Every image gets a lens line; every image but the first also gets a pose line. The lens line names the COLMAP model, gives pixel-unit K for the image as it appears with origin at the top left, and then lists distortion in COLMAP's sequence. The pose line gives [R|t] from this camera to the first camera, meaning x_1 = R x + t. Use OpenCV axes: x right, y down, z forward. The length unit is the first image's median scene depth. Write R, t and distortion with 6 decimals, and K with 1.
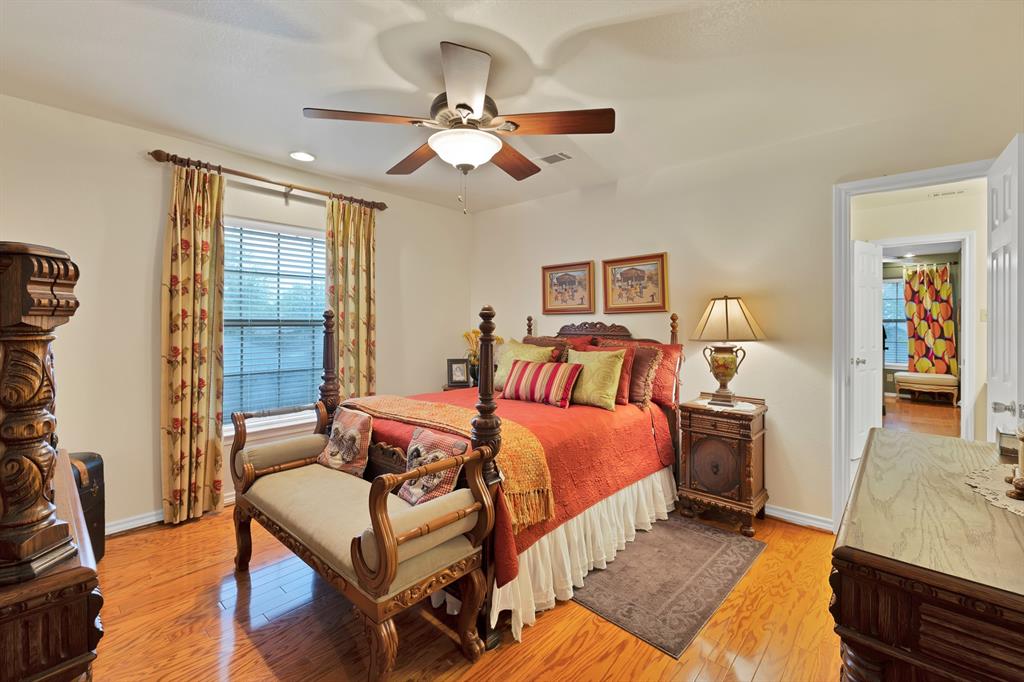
lens RADIAL K [[444.2, 0, 517.3], [0, 444.2, 320.5], [0, 0, 1]] dist [0.002536, 0.000280]
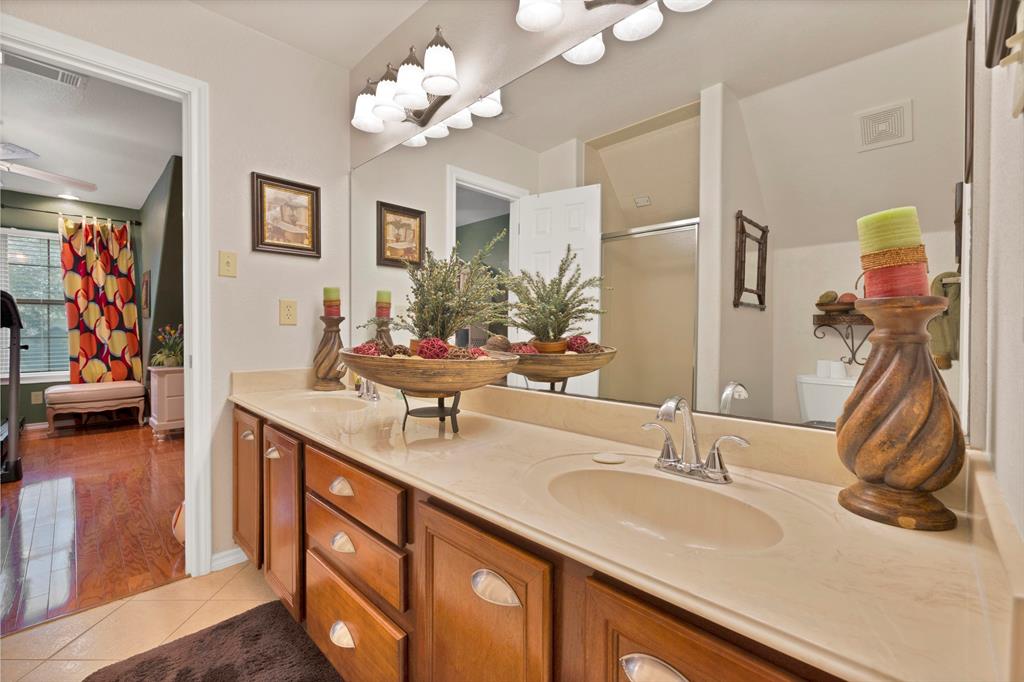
lens RADIAL K [[444.2, 0, 512.3], [0, 444.2, 336.4], [0, 0, 1]] dist [0.002536, 0.000280]
pose [[0.071142, -0.015614, 0.997344, 0.305553], [-0.001612, 0.999874, 0.015769, 0.038770], [-0.997465, -0.002730, 0.071108, 0.342098]]
